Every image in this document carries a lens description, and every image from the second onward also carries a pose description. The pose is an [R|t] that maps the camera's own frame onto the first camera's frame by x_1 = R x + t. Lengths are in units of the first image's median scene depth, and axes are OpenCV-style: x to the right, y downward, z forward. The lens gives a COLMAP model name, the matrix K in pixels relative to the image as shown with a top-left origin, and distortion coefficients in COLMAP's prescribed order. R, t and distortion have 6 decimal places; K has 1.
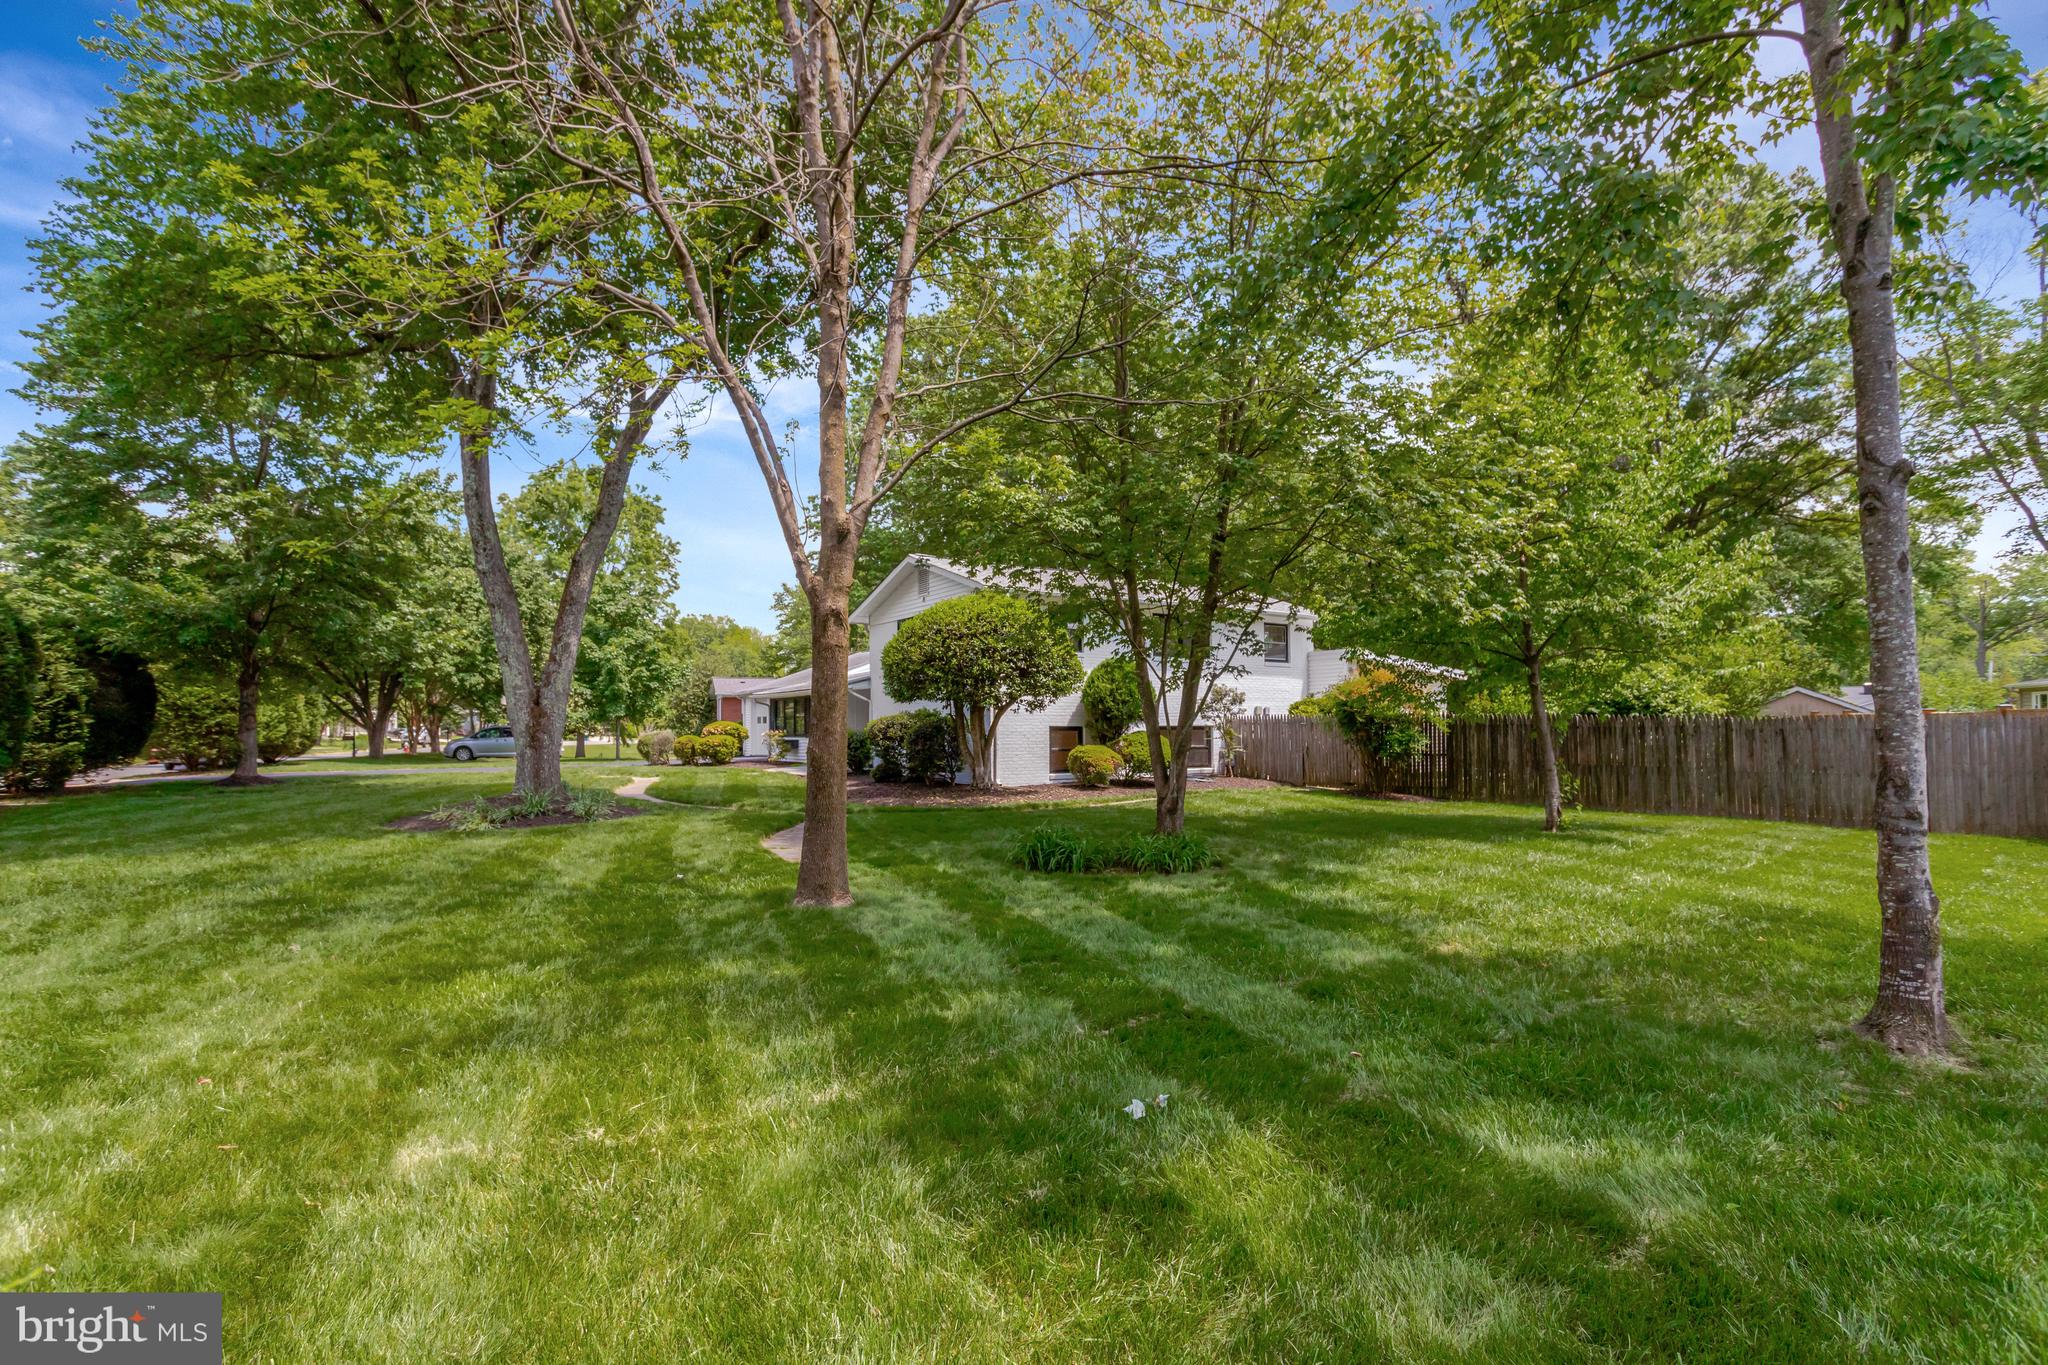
lens RADIAL K [[997.5, 0, 1019.5], [0, 997.5, 669.4], [0, 0, 1]] dist [-0.025517, 0.018007]
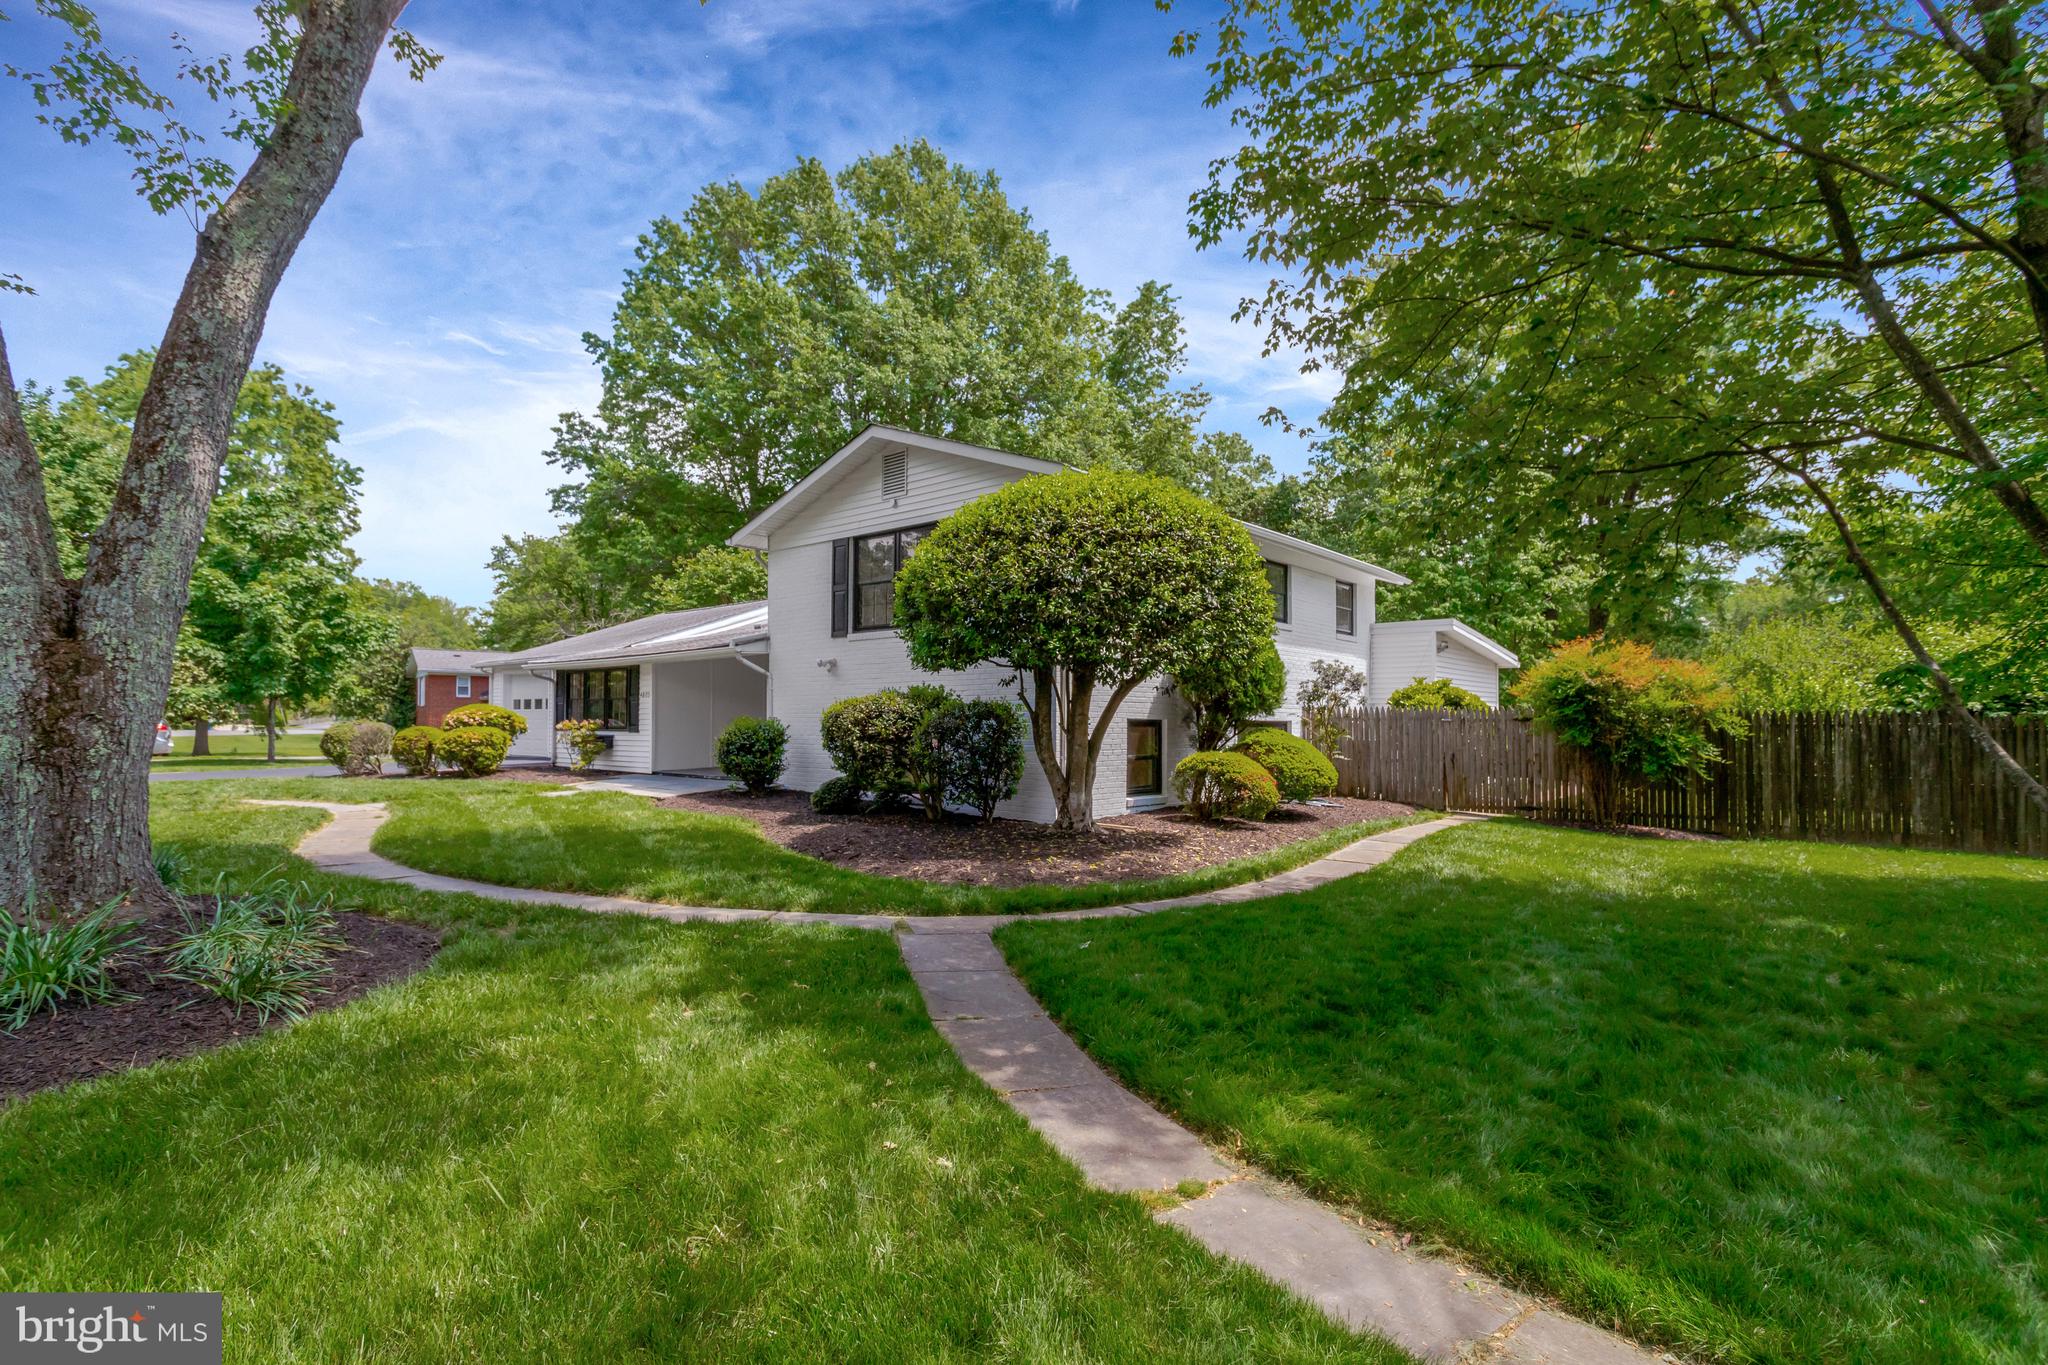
lens RADIAL K [[1010.2, 0, 1024.0], [0, 1010.2, 682.5], [0, 0, 1]] dist [0.000839, 0.000250]
pose [[0.964109, 0.023111, 0.264499, -0.106083], [-0.028241, 0.999479, 0.015610, 0.014896], [-0.264000, -0.022519, 0.964260, 0.234466]]
